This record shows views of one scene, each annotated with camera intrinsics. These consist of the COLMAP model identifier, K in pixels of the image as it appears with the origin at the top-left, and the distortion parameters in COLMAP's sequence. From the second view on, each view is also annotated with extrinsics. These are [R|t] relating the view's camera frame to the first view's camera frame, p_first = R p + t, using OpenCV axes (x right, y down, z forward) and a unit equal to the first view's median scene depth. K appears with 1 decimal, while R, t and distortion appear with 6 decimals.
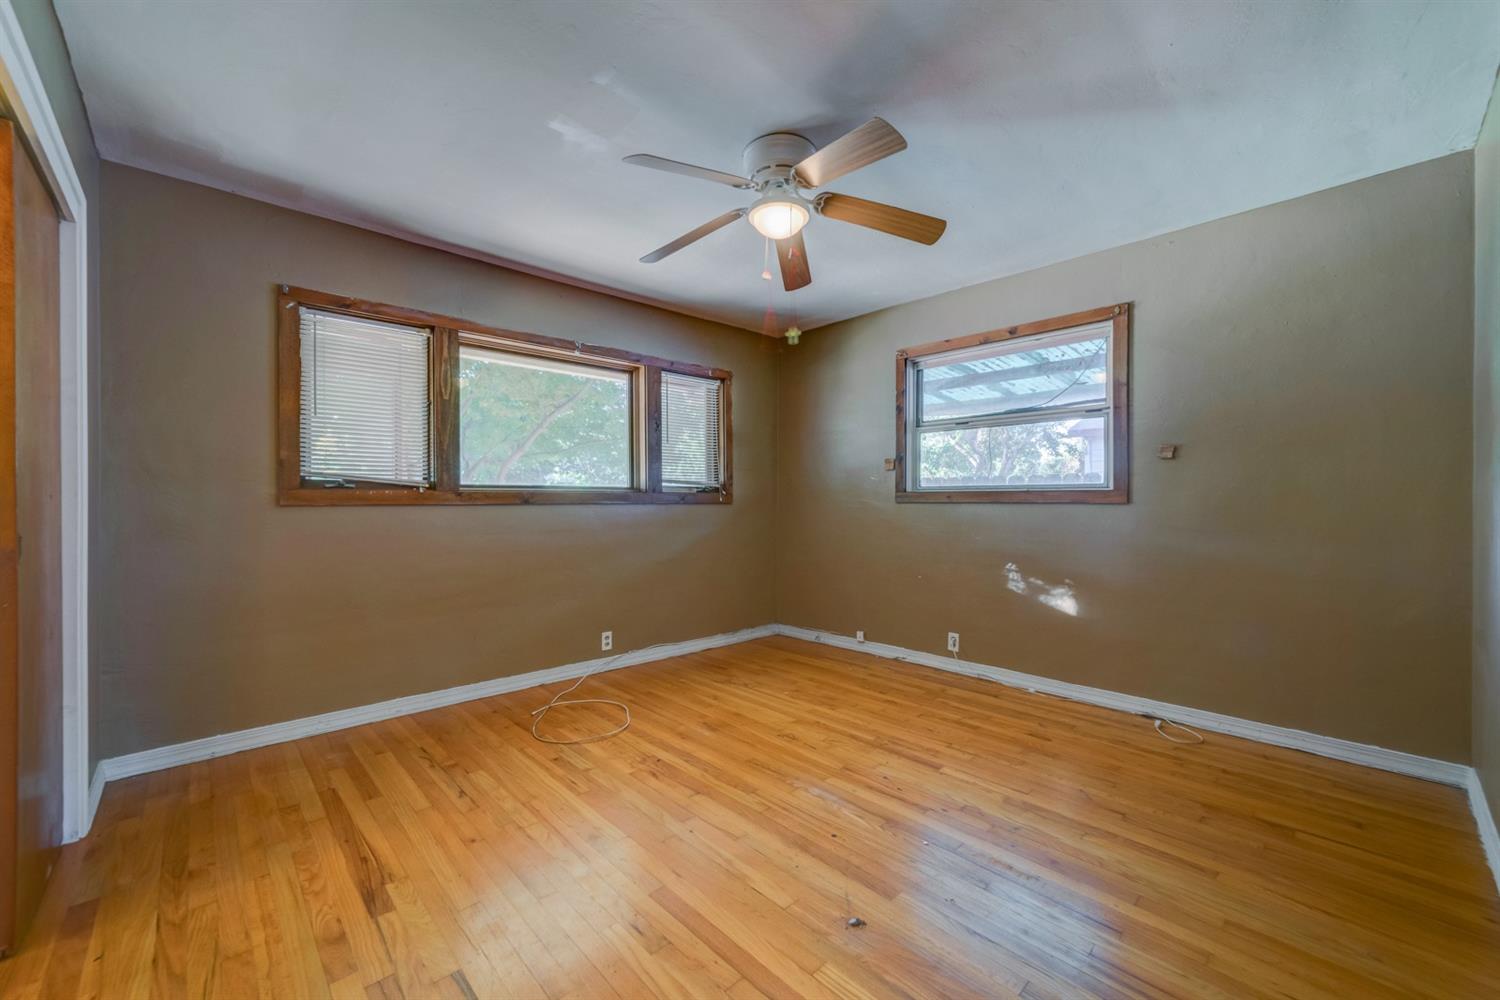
lens RADIAL K [[587.7, 0, 741.0], [0, 587.7, 496.0], [0, 0, 1]] dist [-0.014886, 0.009008]
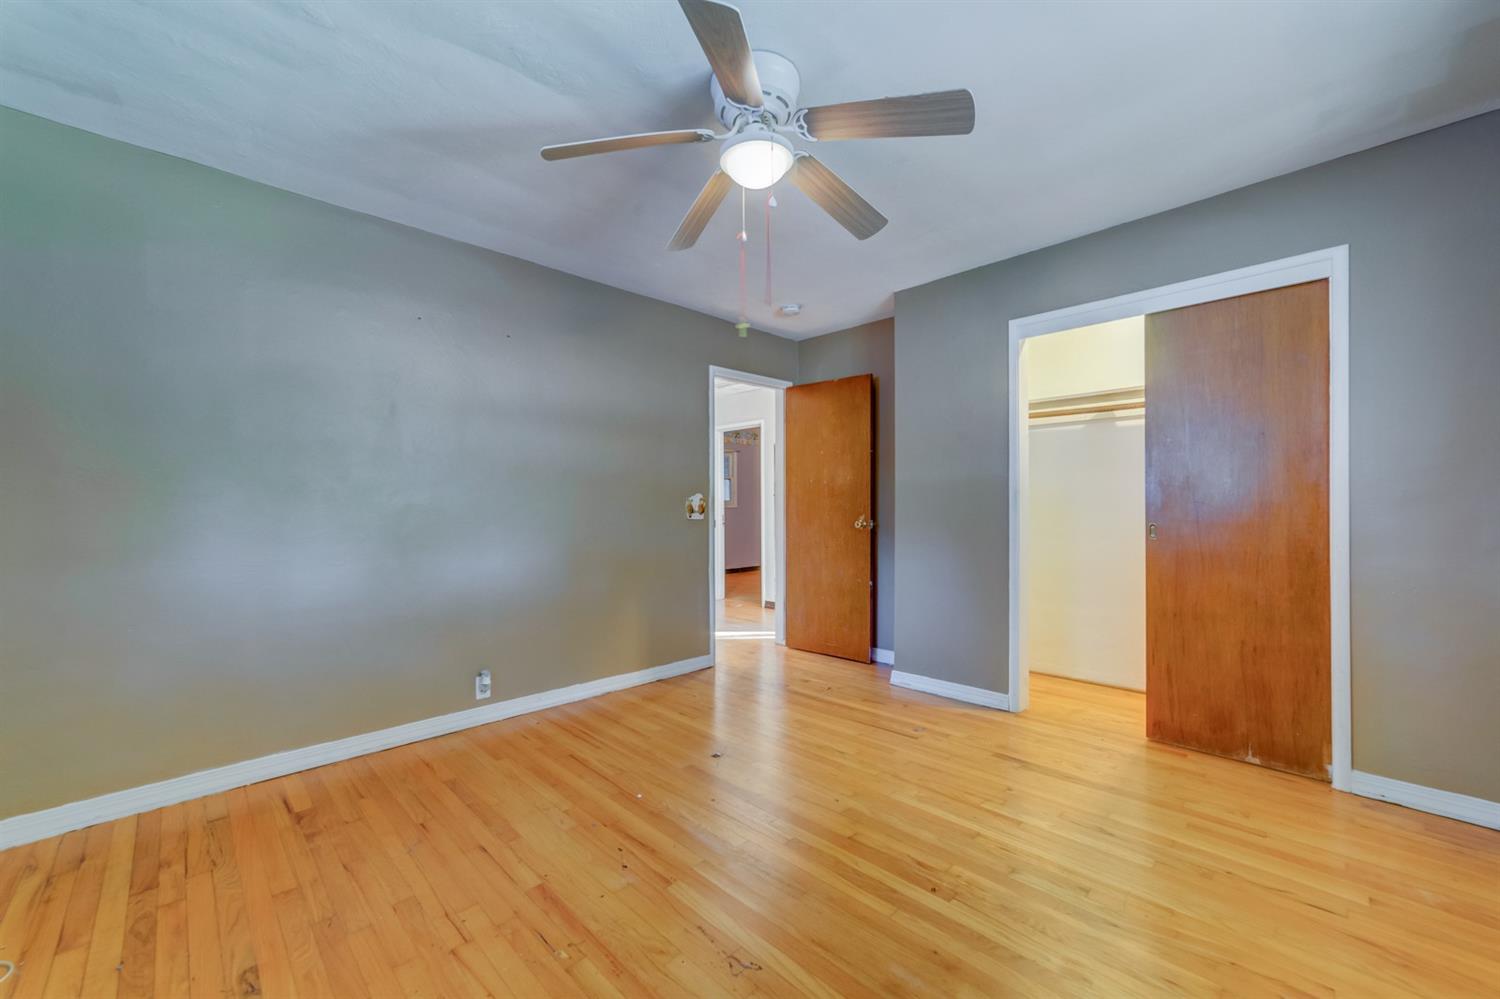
lens RADIAL K [[587.7, 0, 741.0], [0, 587.7, 495.5], [0, 0, 1]] dist [-0.014886, 0.009008]
pose [[-0.999744, 0.003766, -0.022312, 0.109358], [0.004014, 0.999931, -0.011061, -0.008354], [0.022269, -0.011147, -0.999690, 1.845042]]
